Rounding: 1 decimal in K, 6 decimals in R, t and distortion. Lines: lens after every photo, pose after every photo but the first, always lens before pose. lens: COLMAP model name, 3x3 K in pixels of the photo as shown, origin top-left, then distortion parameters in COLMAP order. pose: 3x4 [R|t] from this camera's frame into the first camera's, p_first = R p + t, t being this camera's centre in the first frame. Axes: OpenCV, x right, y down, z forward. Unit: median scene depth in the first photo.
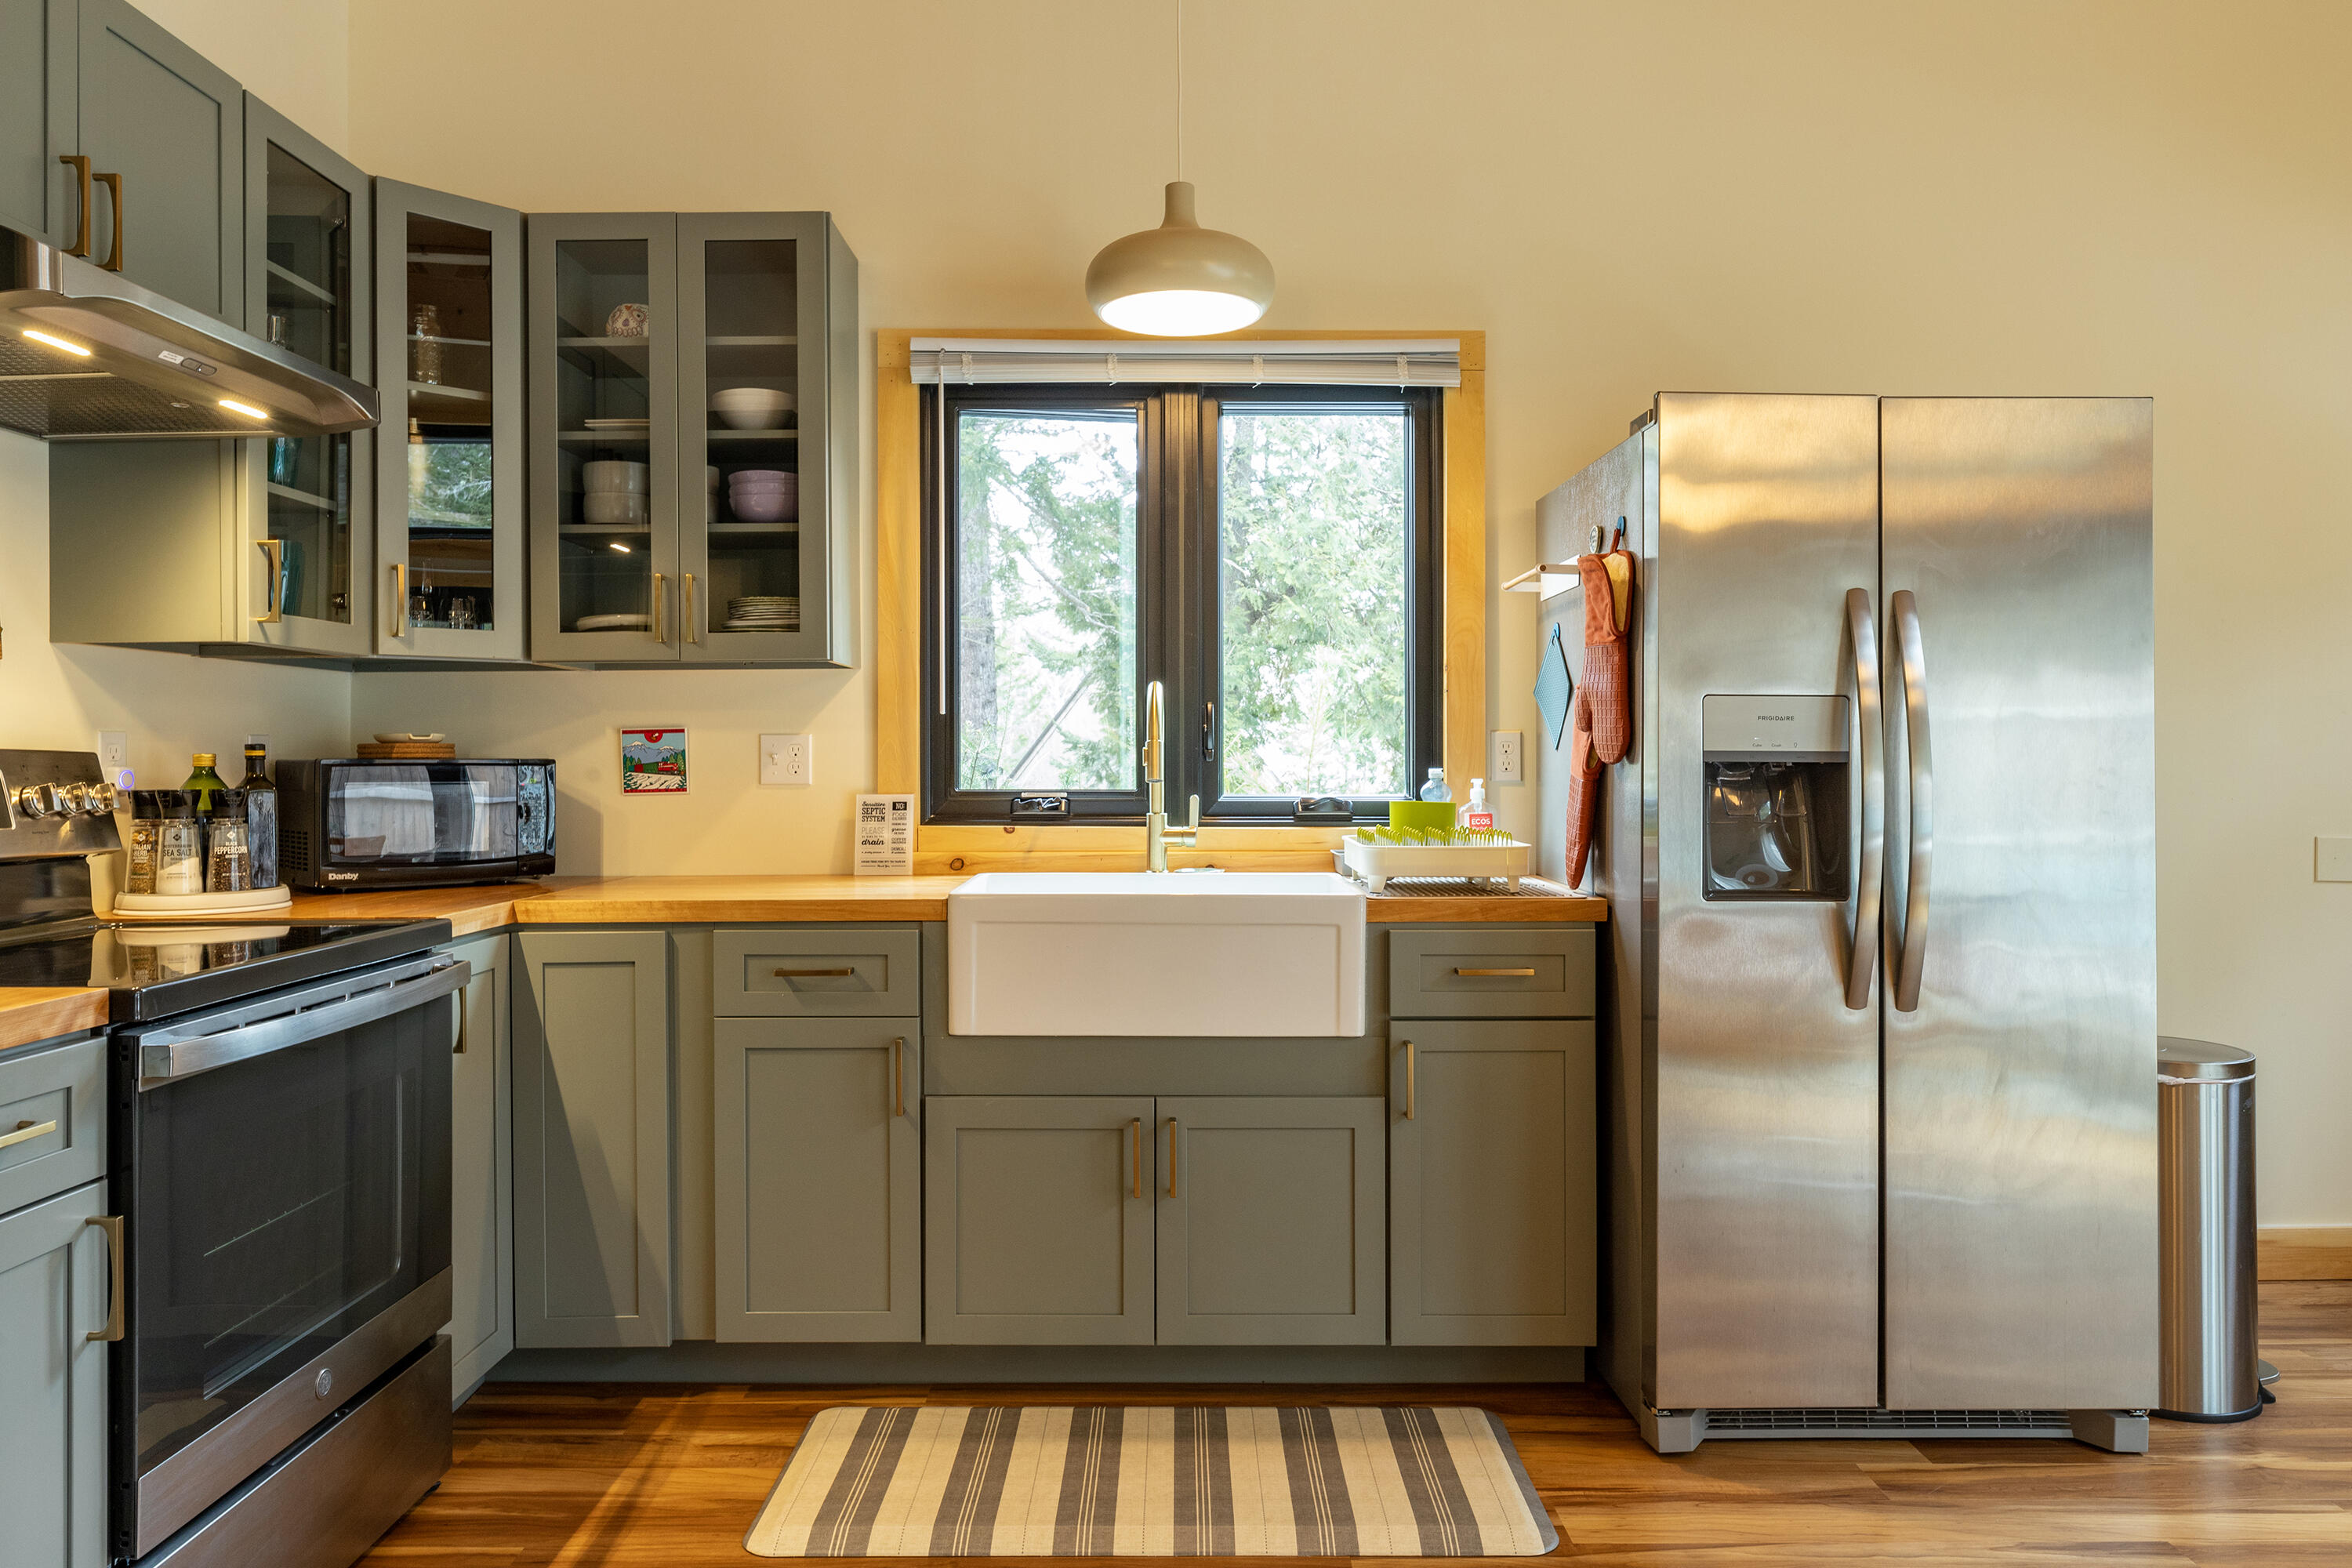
lens RADIAL K [[1512.0, 0, 1158.1], [0, 1512.0, 755.7], [0, 0, 1]] dist [-0.002228, -0.003892]
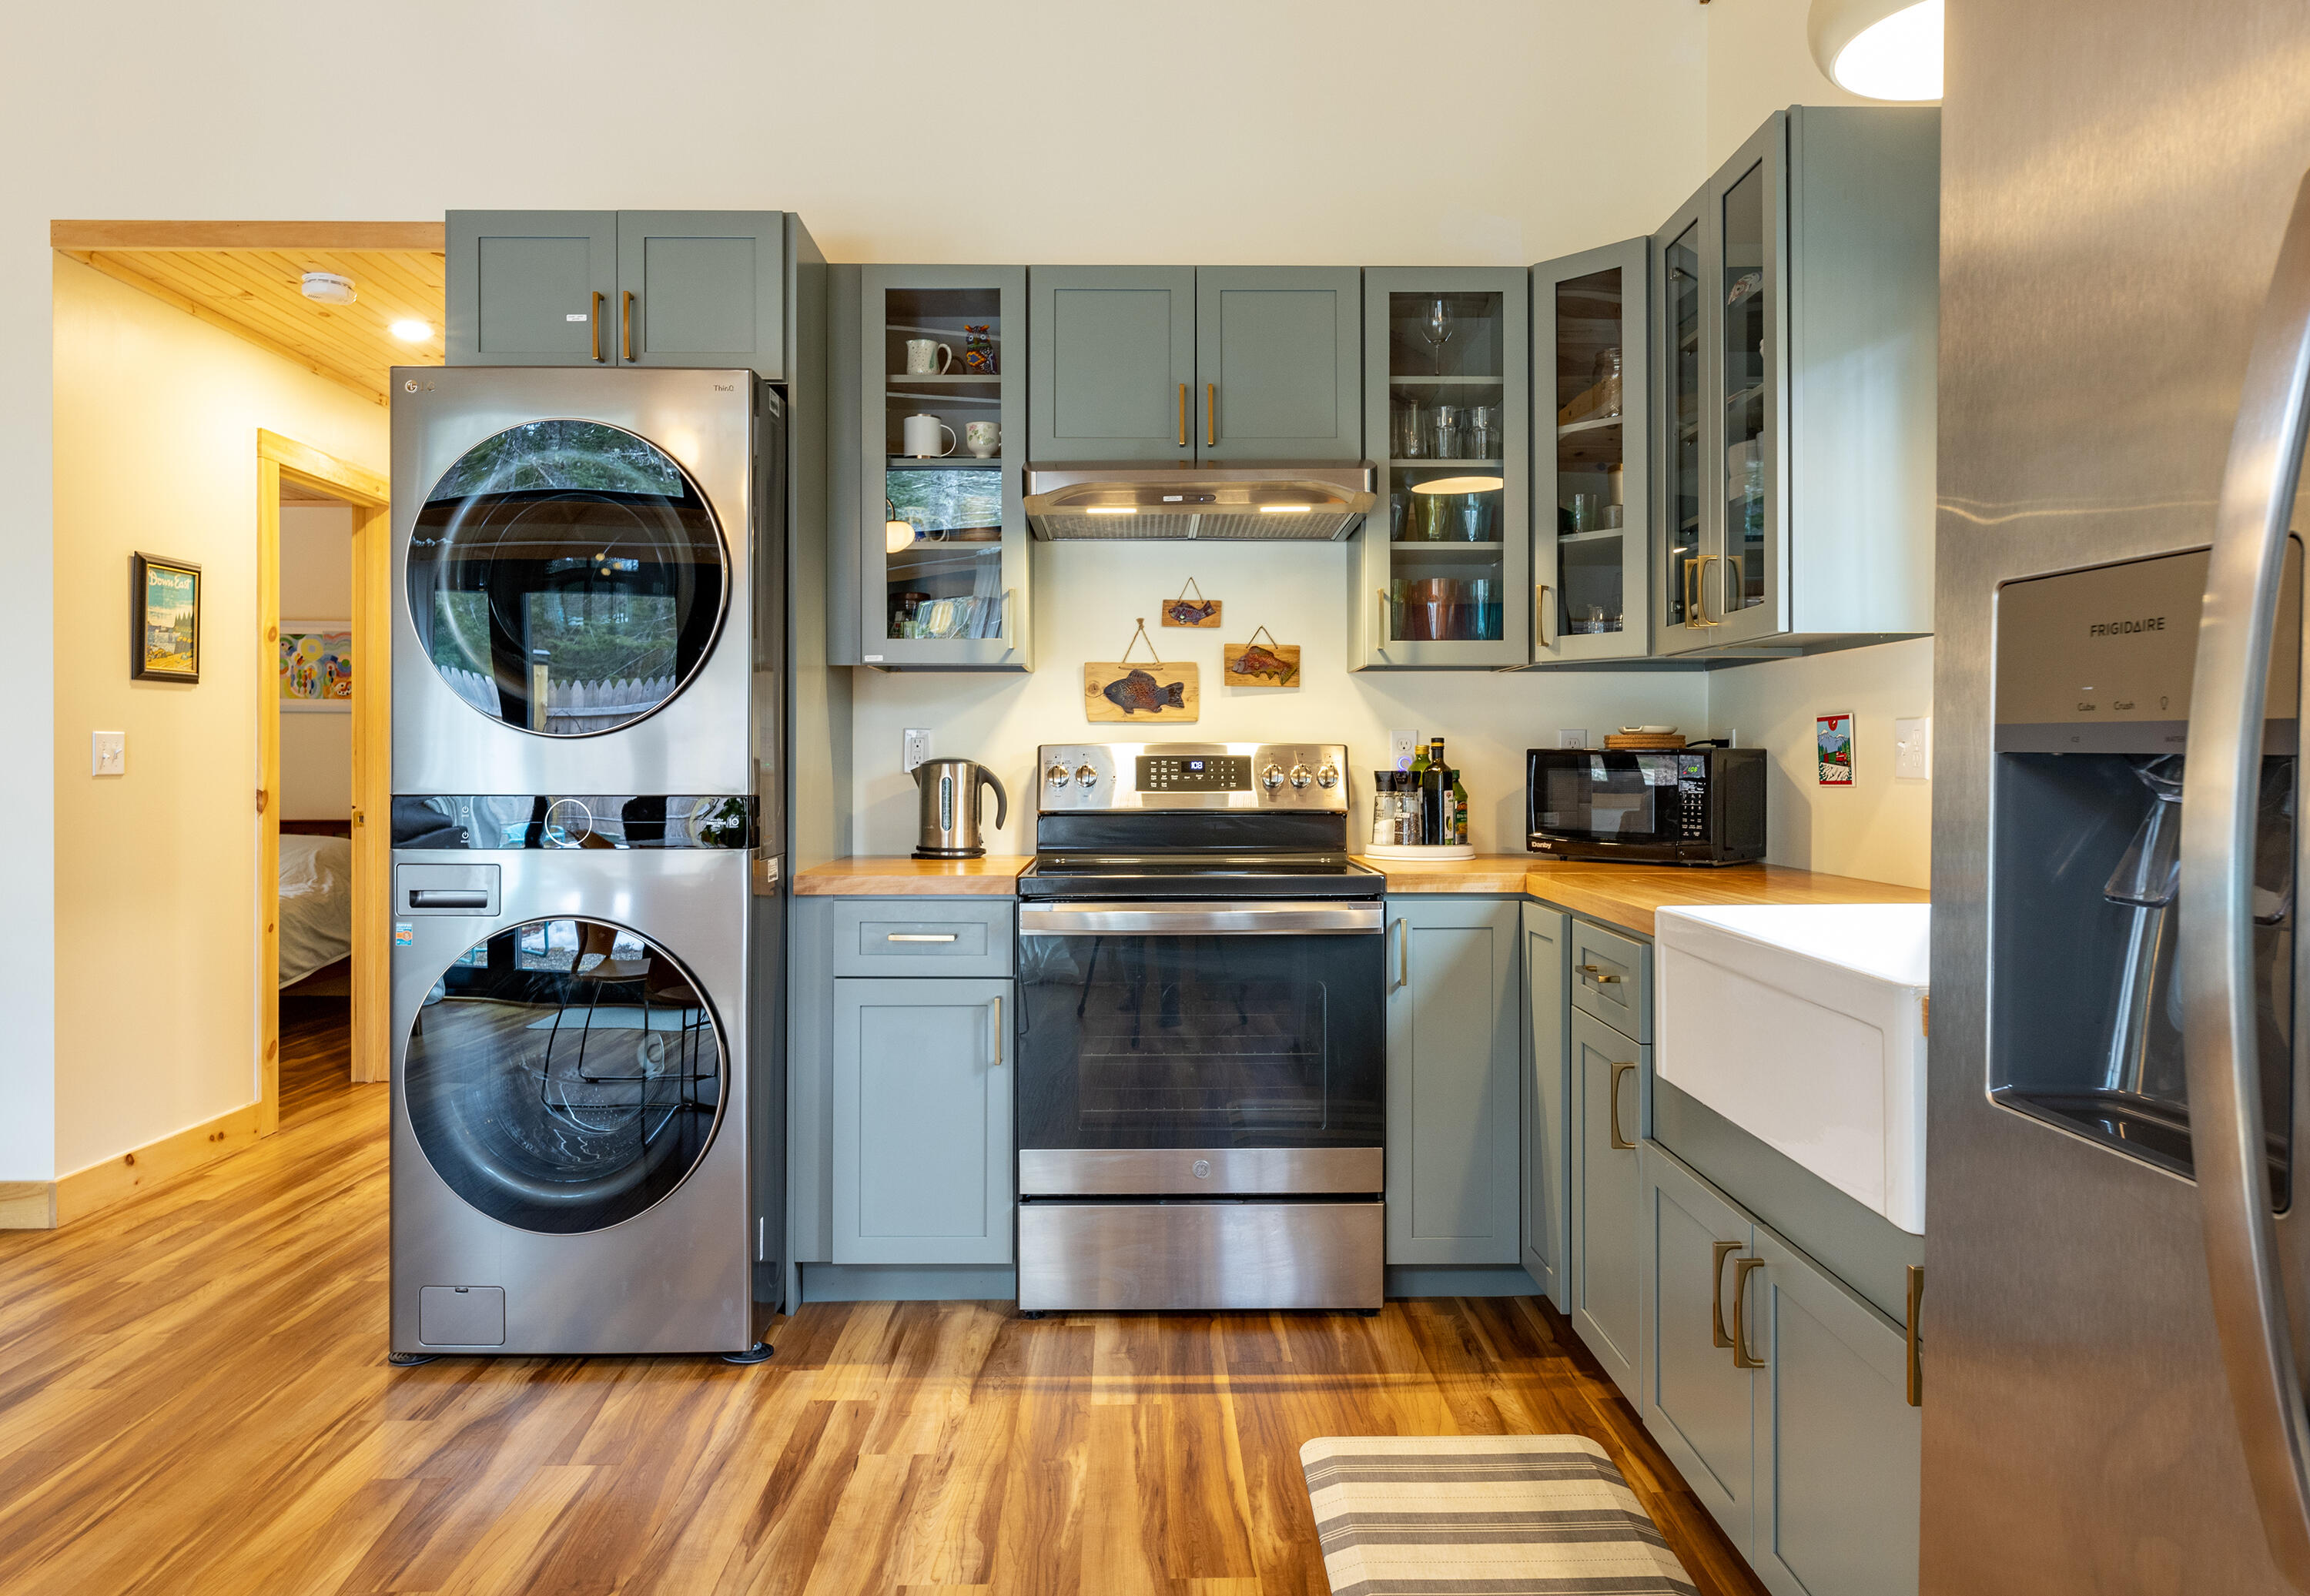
lens RADIAL K [[1459.2, 0, 1157.7], [0, 1459.2, 761.4], [0, 0, 1]] dist [-0.004337, 0.001436]
pose [[0.035646, 0.007647, -0.999335, 0.660826], [0.003042, 0.999965, 0.007760, 0.002487], [0.999360, -0.003317, 0.035622, 0.683820]]
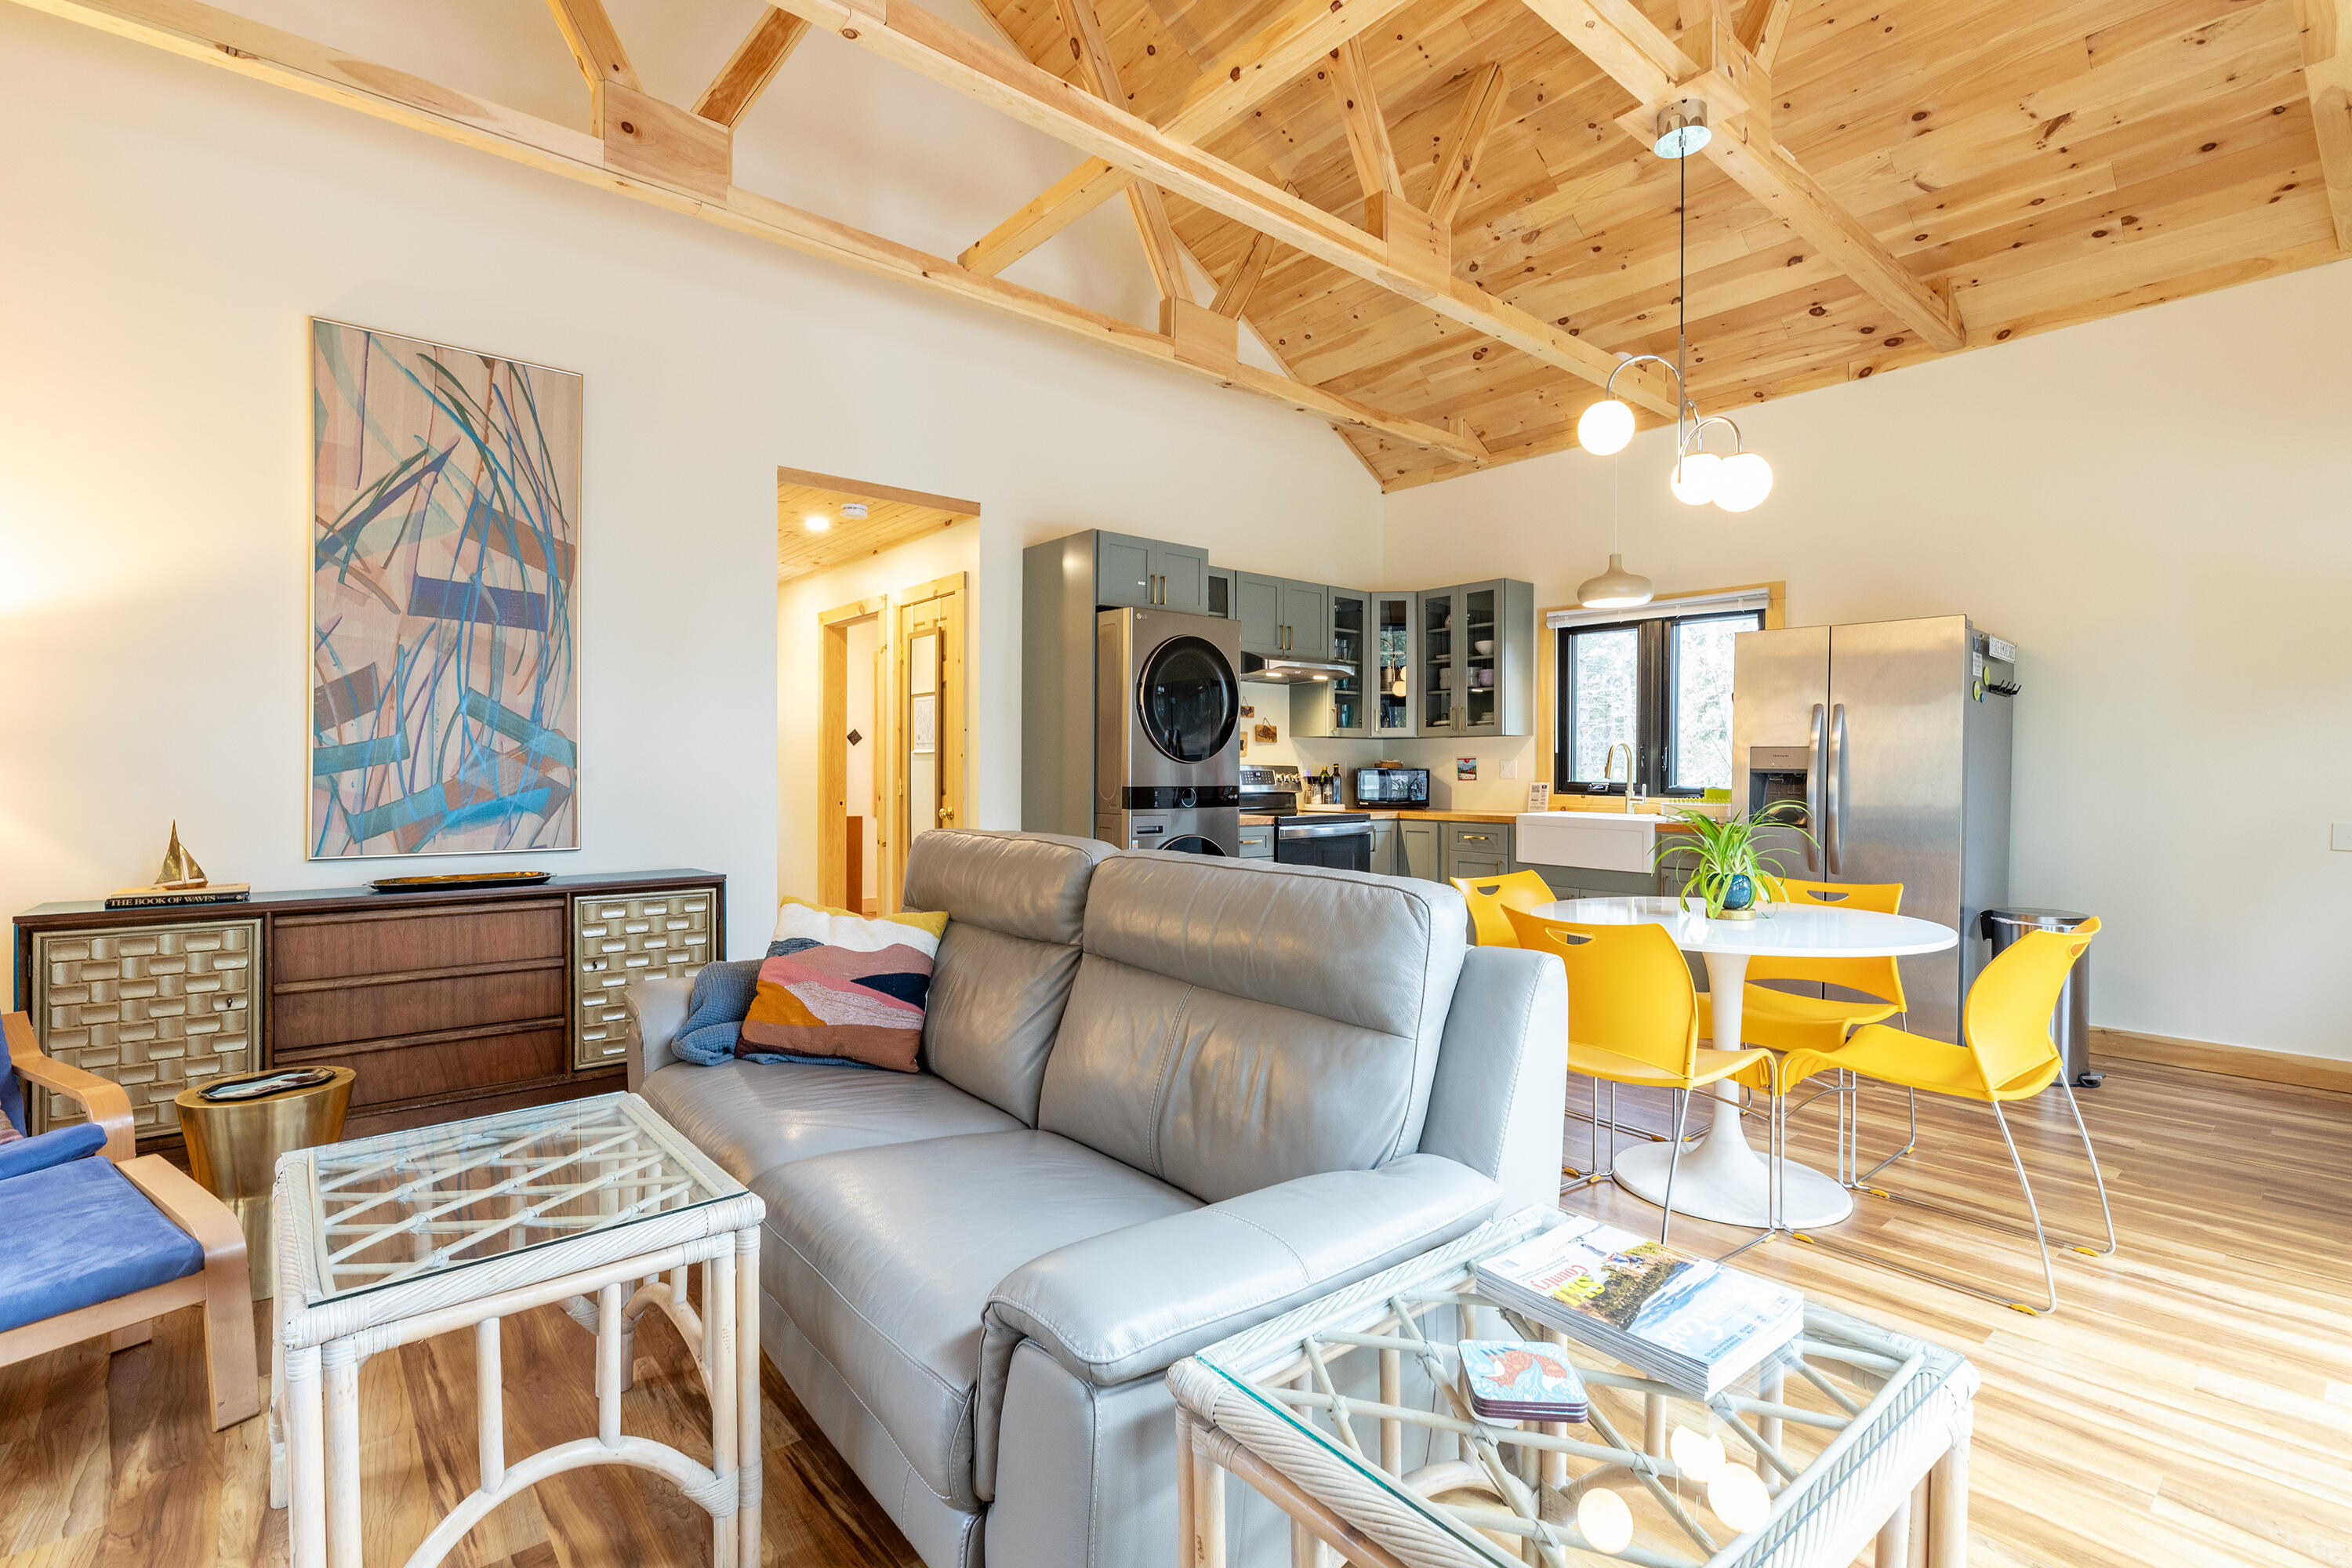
lens RADIAL K [[1047.3, 0, 1164.7], [0, 1047.3, 775.0], [0, 0, 1]] dist [-0.003549, -0.000011]
pose [[0.644896, 0.011902, -0.764177, 0.982814], [-0.003833, 0.999917, 0.012340, -0.009199], [0.764261, -0.005029, 0.644888, -0.856396]]
